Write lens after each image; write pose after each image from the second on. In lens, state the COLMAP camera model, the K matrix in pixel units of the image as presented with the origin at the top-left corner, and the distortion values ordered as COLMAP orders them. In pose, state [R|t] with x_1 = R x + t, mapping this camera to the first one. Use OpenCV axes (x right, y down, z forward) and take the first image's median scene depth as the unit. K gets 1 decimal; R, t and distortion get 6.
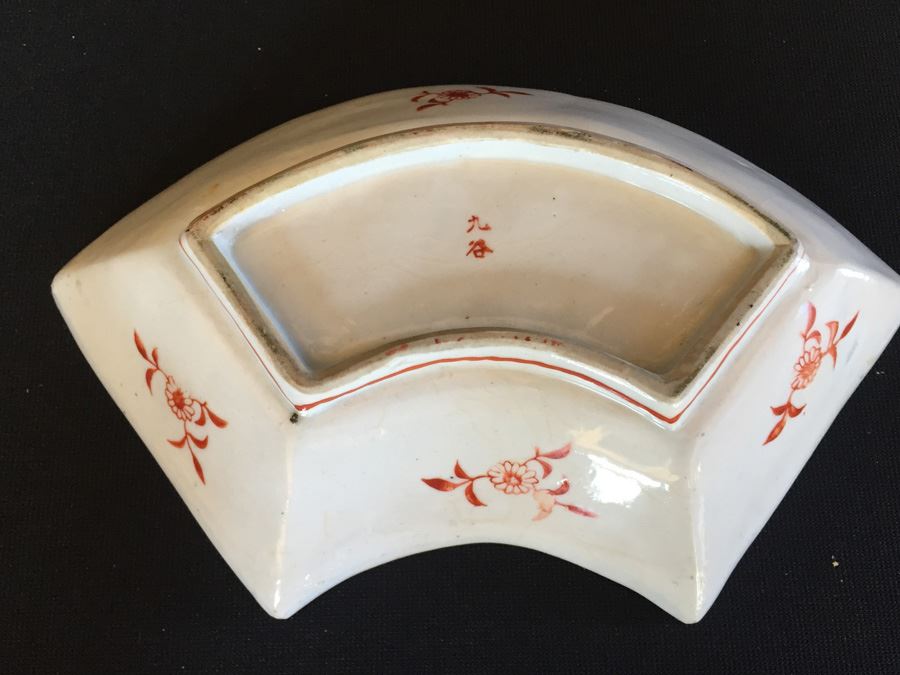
lens RADIAL K [[852.6, 0, 441.3], [0, 852.6, 332.1], [0, 0, 1]] dist [0.079198, -0.158565]
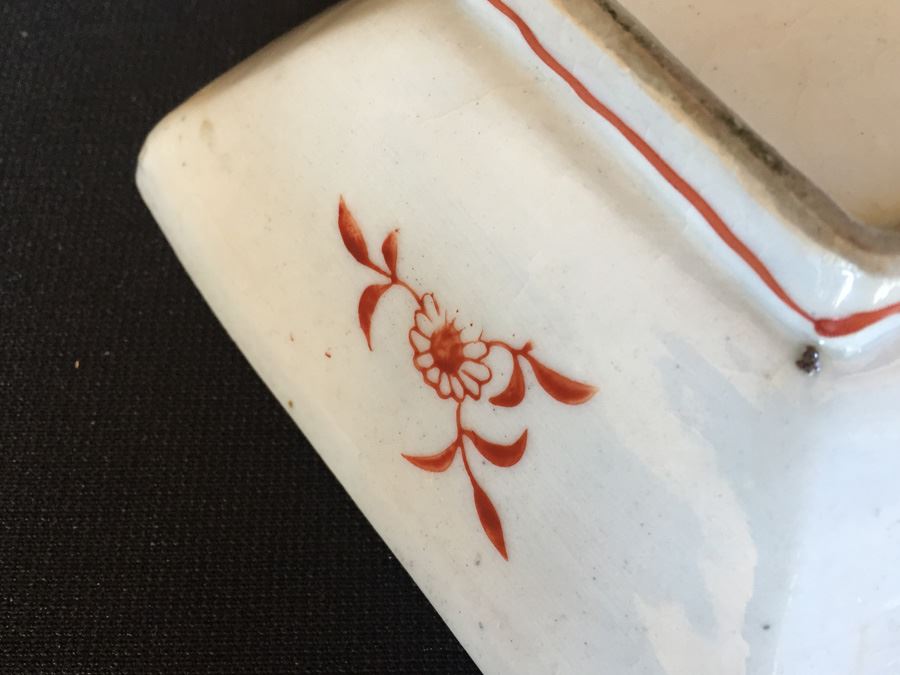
lens RADIAL K [[852.6, 0, 441.3], [0, 852.6, 332.1], [0, 0, 1]] dist [0.079198, -0.158565]
pose [[0.999980, 0.002902, 0.005667, -0.316607], [-0.001828, 0.983466, -0.181086, 0.148770], [-0.006099, 0.181072, 0.983451, 0.596754]]
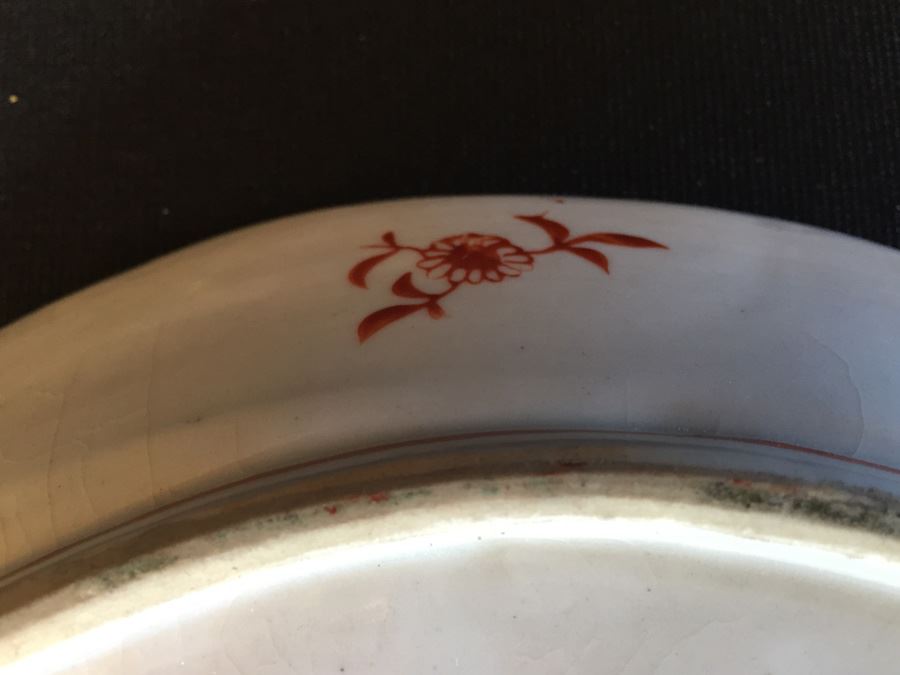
lens RADIAL K [[883.7, 0, 439.7], [0, 883.7, 330.8], [0, 0, 1]] dist [0.068854, -0.191398]
pose [[0.999610, -0.009275, -0.026328, 0.017254], [0.012529, 0.991915, 0.126286, -0.335413], [0.024944, -0.126566, 0.991644, 0.689731]]
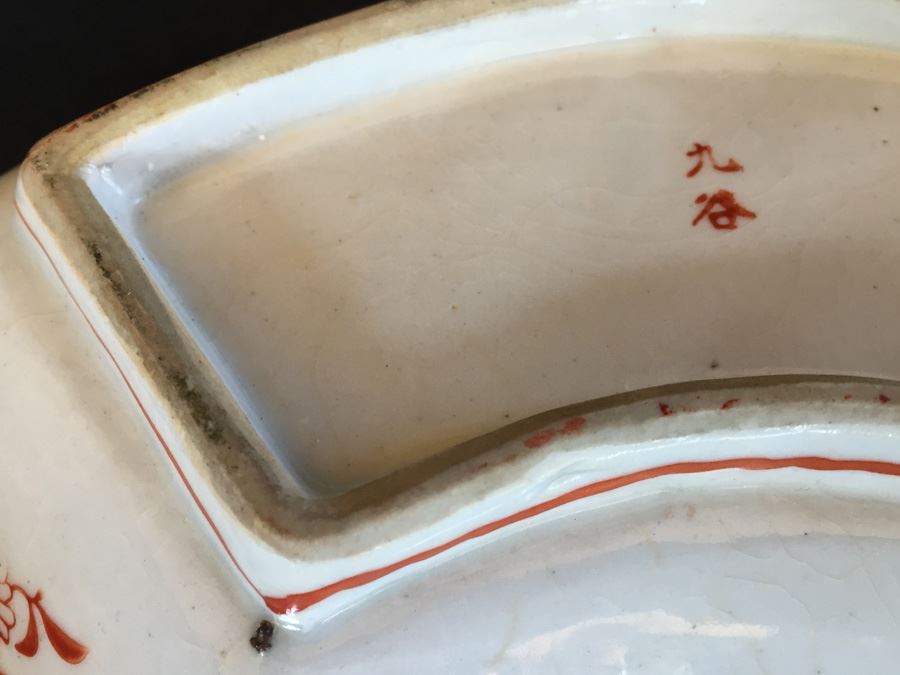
lens RADIAL K [[883.7, 0, 439.7], [0, 883.7, 330.8], [0, 0, 1]] dist [0.068854, -0.191398]
pose [[0.999764, -0.010833, -0.018811, -0.086727], [0.006187, 0.972835, -0.231418, 0.060342], [0.020807, 0.231247, 0.972673, 0.586614]]
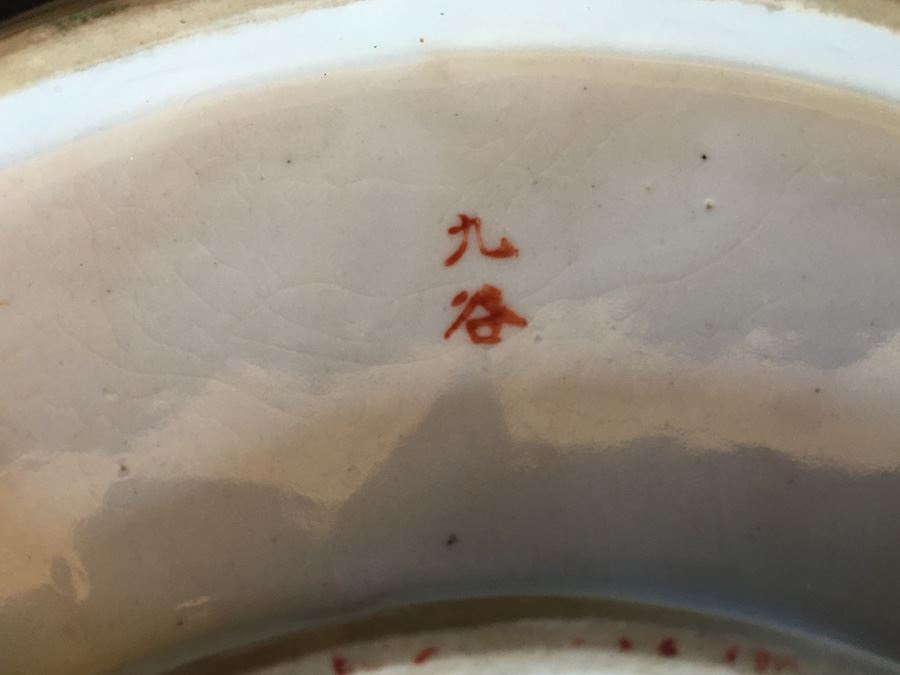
lens RADIAL K [[883.7, 0, 439.7], [0, 883.7, 330.8], [0, 0, 1]] dist [0.068854, -0.191398]
pose [[0.999626, -0.026270, -0.007553, 0.029966], [0.026132, 0.999500, -0.017786, -0.086298], [0.008017, 0.017582, 0.999813, 0.663811]]
